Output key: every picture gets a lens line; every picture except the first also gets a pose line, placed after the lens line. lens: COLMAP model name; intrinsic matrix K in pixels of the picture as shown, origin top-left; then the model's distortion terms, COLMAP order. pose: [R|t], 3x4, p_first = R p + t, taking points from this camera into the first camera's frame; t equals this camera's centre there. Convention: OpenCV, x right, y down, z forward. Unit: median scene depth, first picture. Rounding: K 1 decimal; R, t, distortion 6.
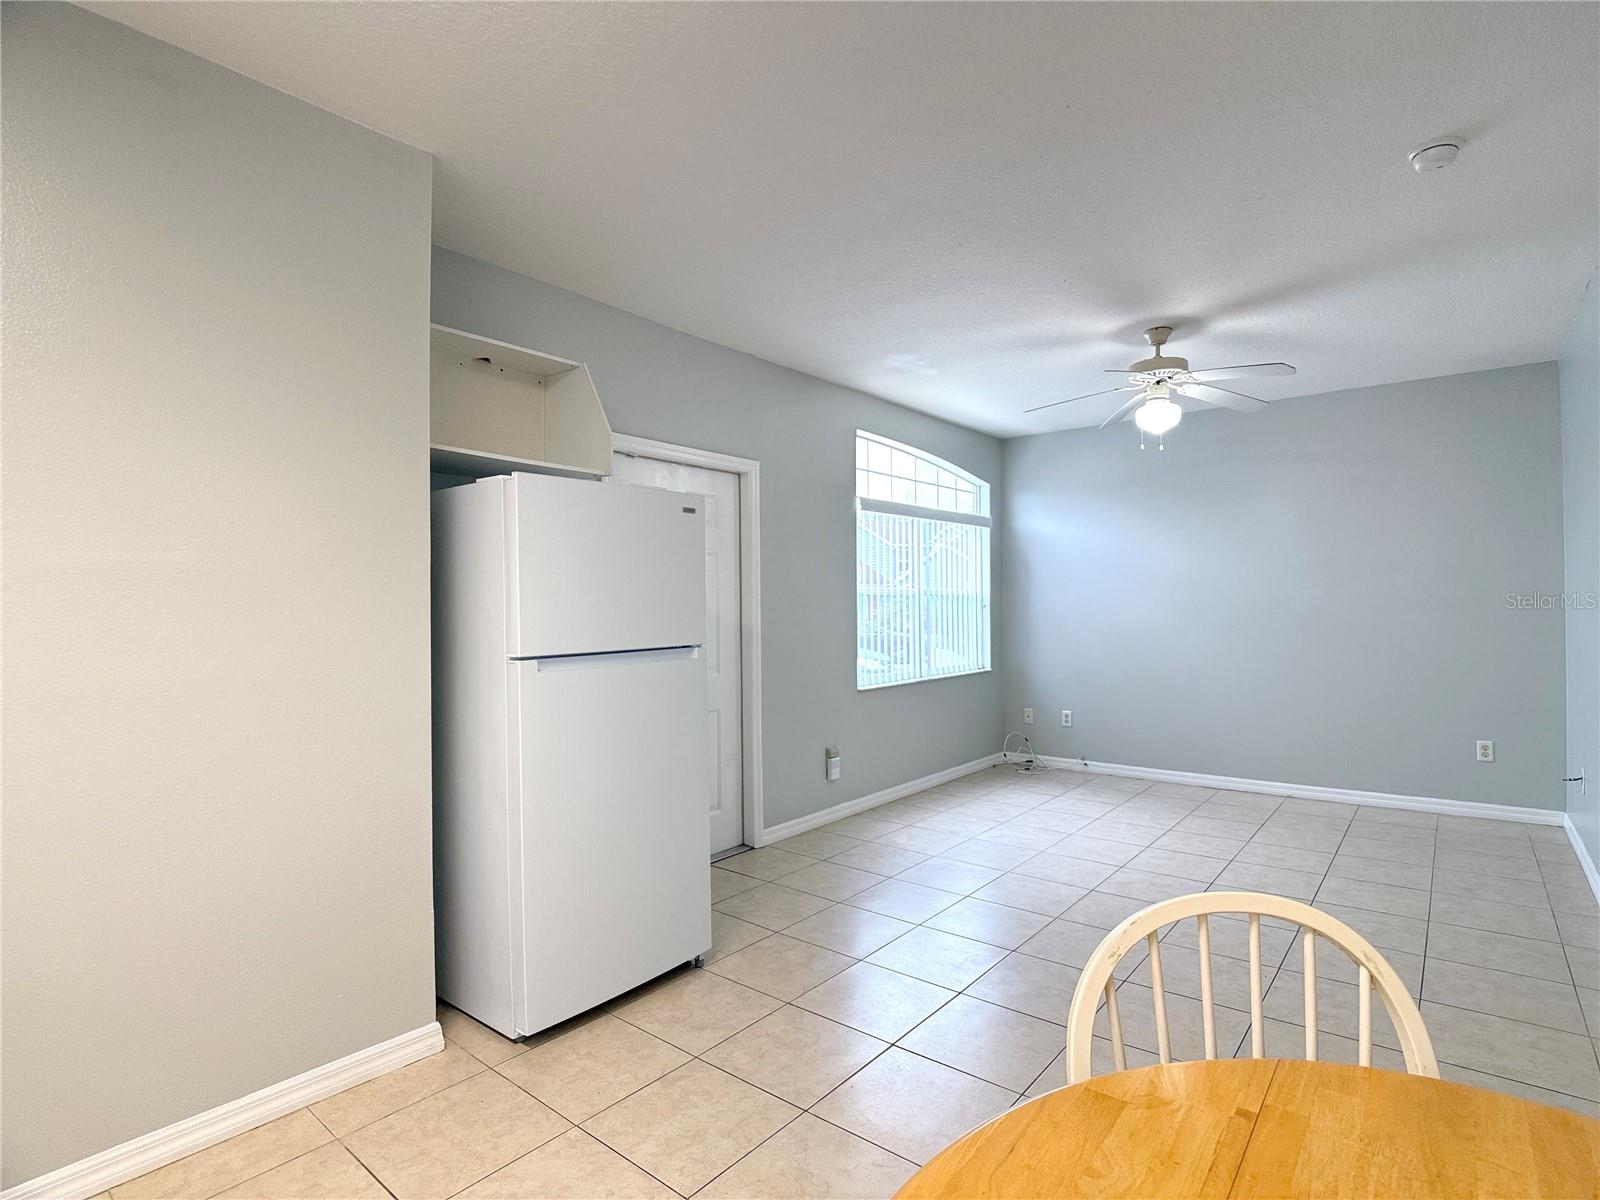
lens RADIAL K [[819.8, 0, 806.8], [0, 819.8, 601.0], [0, 0, 1]] dist [-0.021741, 0.000850]
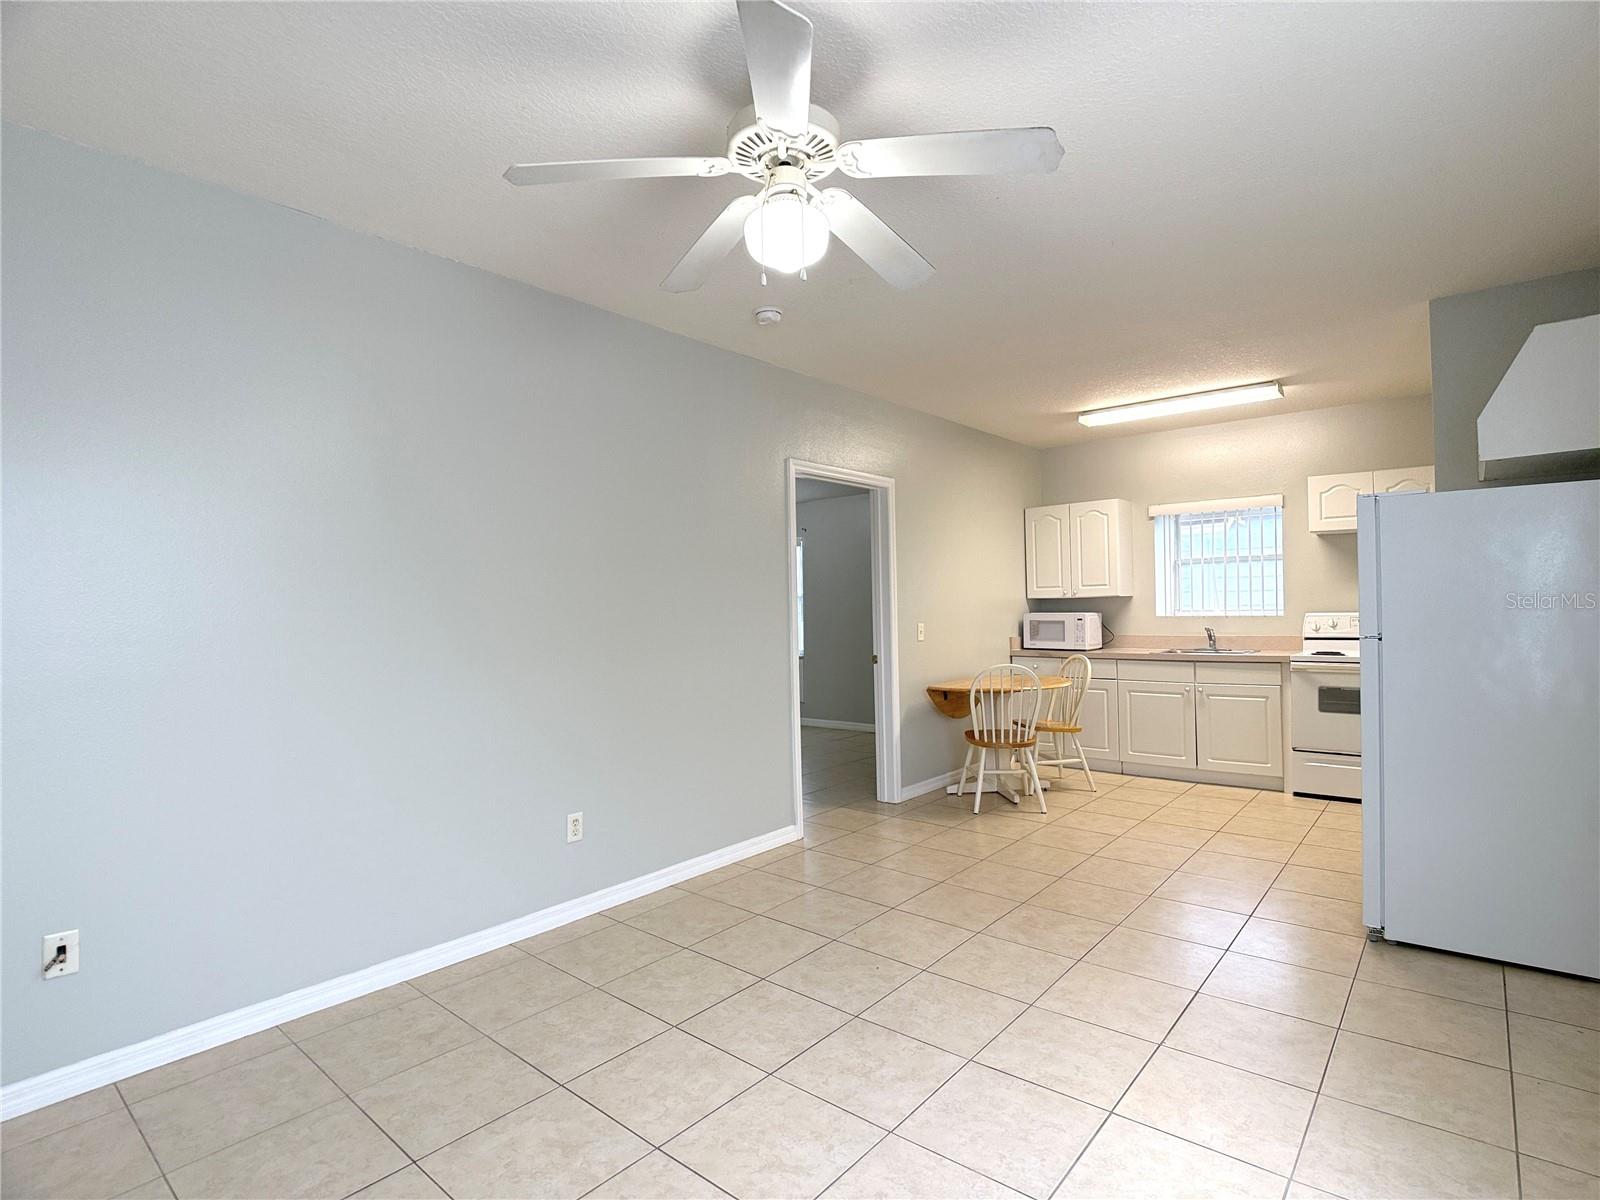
lens RADIAL K [[809.0, 0, 808.2], [0, 809.0, 604.7], [0, 0, 1]] dist [-0.025052, -0.001407]
pose [[-0.999491, 0.026894, 0.017142, 0.361512], [0.026716, 0.999588, -0.010514, -0.000529], [-0.017418, -0.010050, -0.999798, 1.305509]]
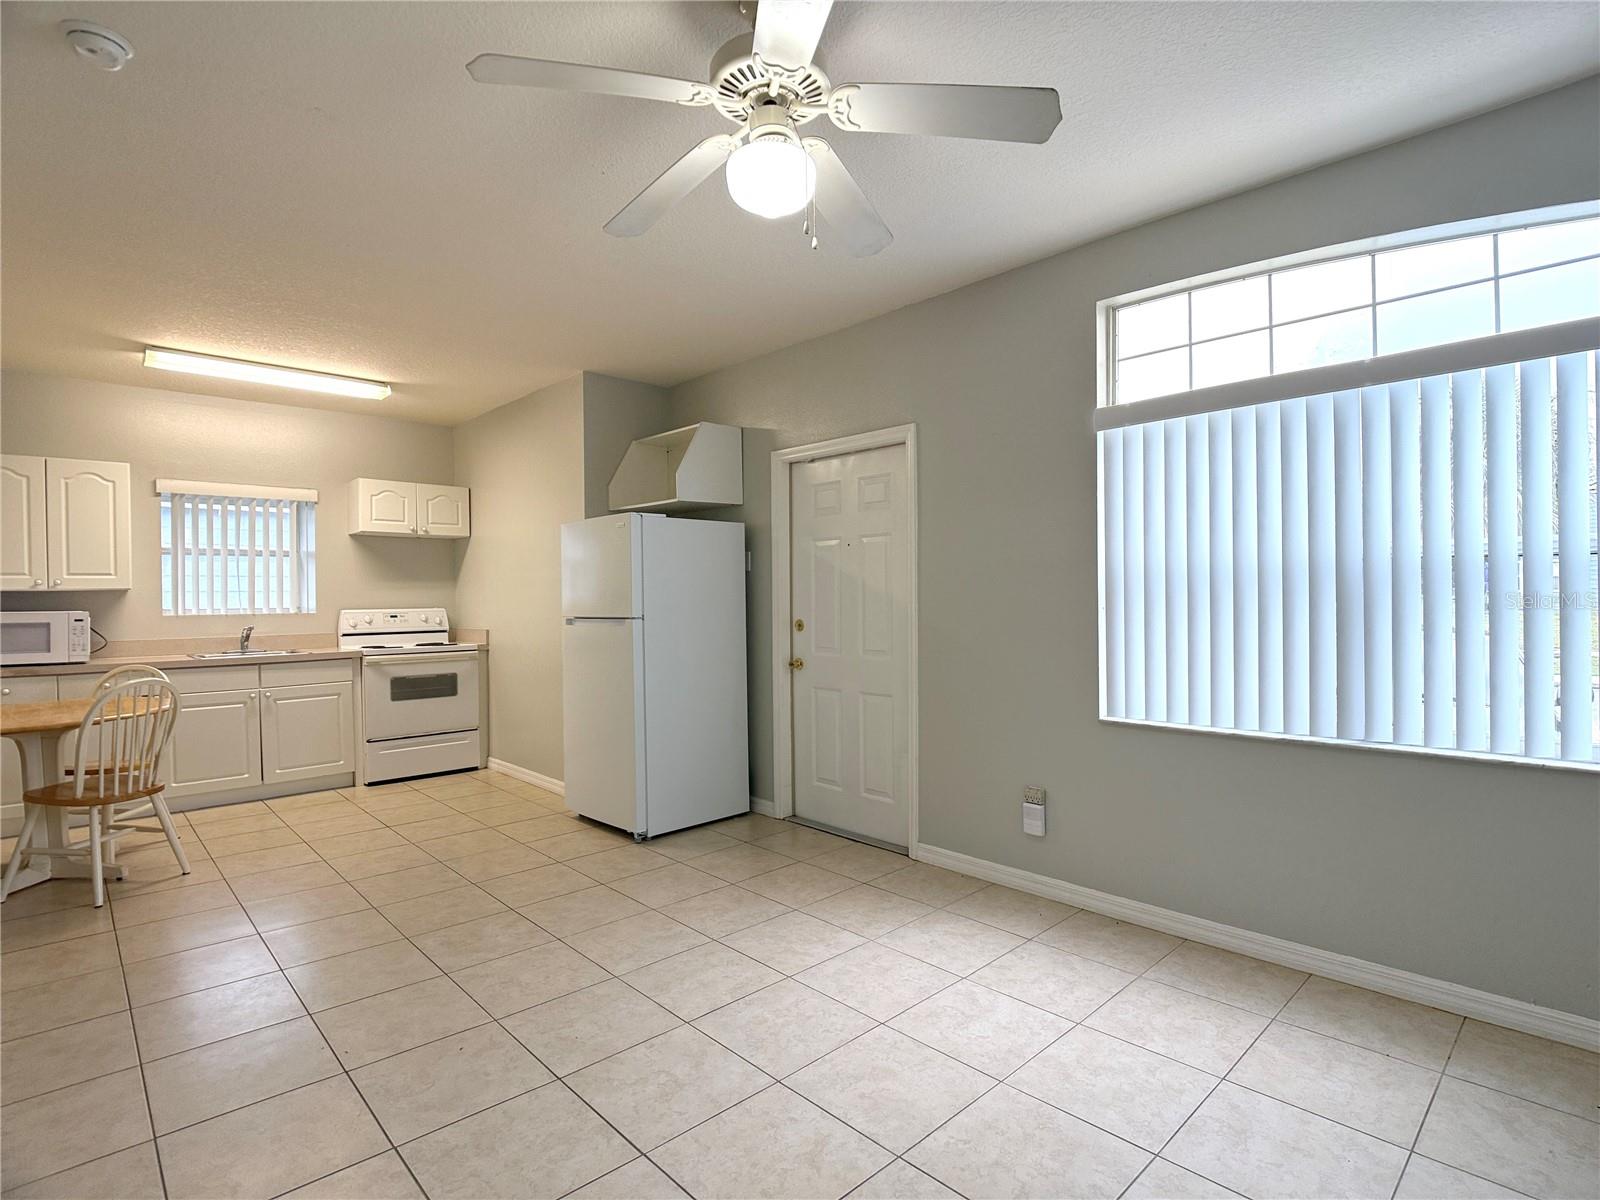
lens RADIAL K [[809.0, 0, 808.2], [0, 809.0, 604.7], [0, 0, 1]] dist [-0.025052, -0.001407]
pose [[-0.136453, 0.018983, -0.990465, 0.769244], [0.021287, 0.999642, 0.016226, 0.006504], [0.990418, -0.018870, -0.136809, 0.953856]]
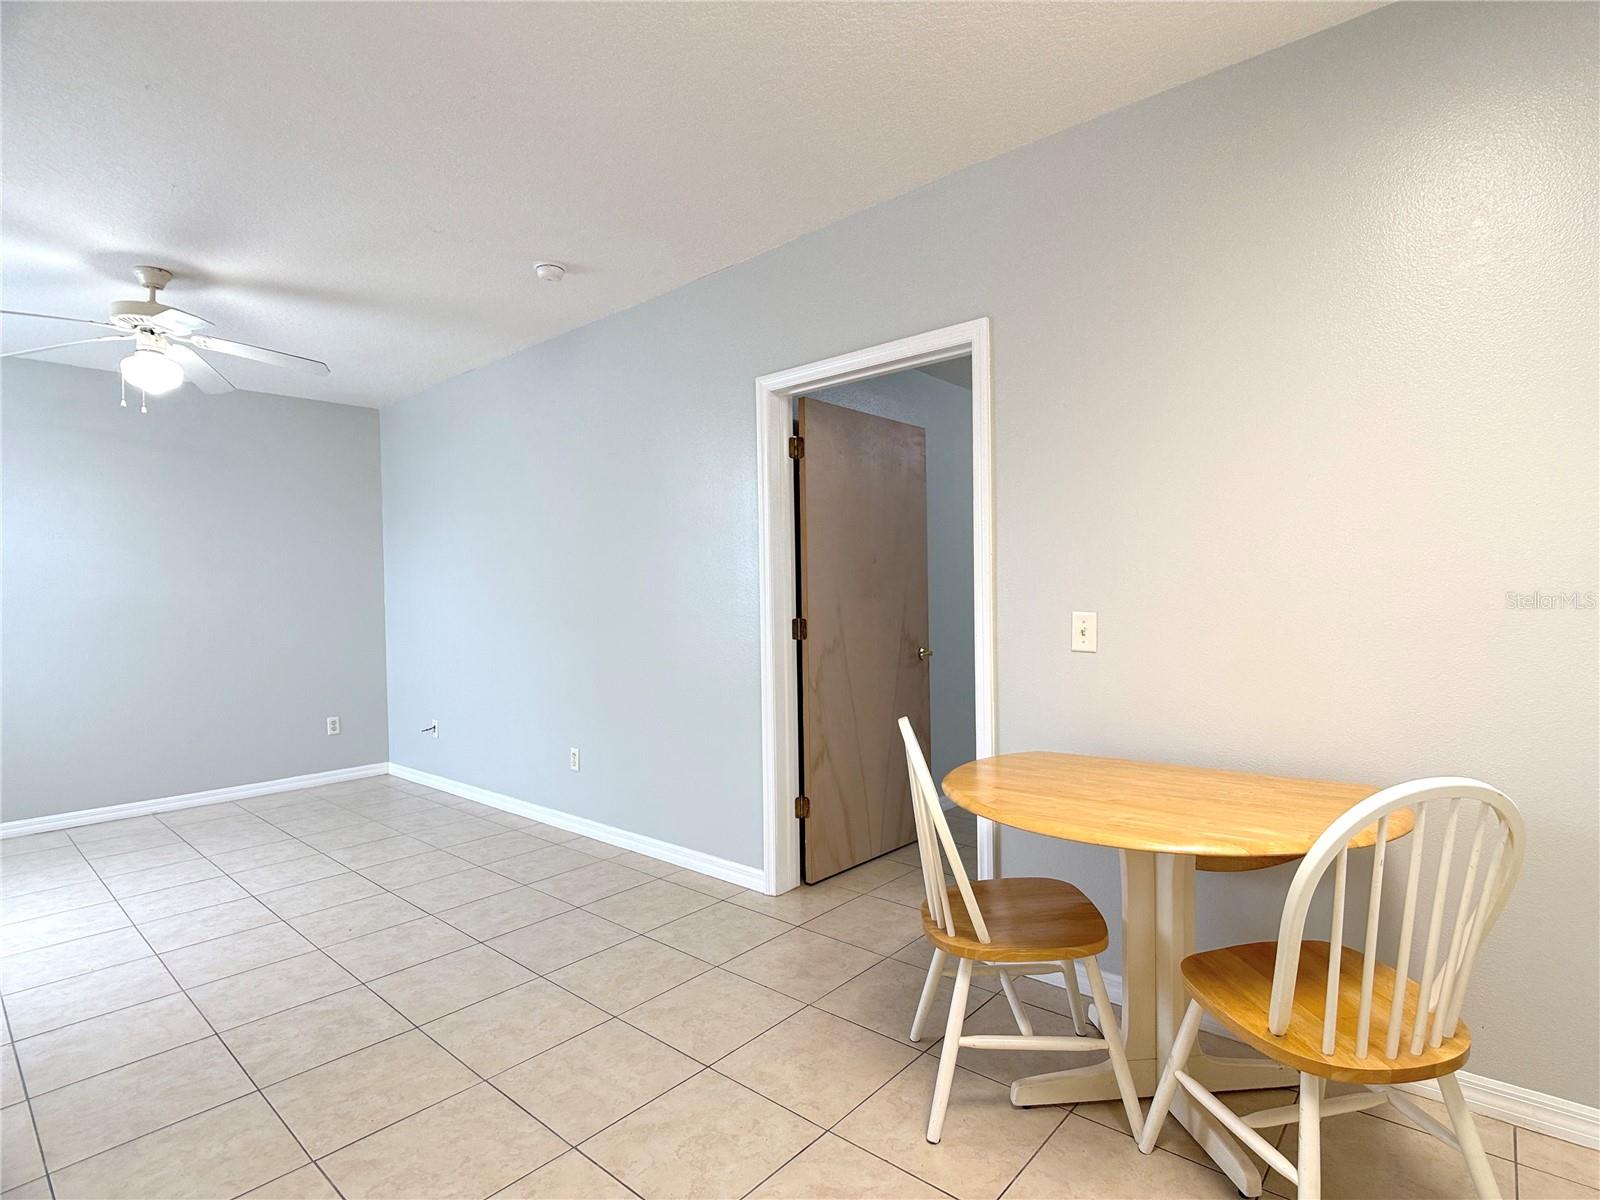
lens RADIAL K [[819.8, 0, 806.8], [0, 819.8, 601.0], [0, 0, 1]] dist [-0.021741, 0.000850]
pose [[0.049101, -0.003612, 0.998787, -0.321599], [0.011706, 0.999927, 0.003041, 0.009474], [-0.998725, 0.011542, 0.049140, 0.264443]]
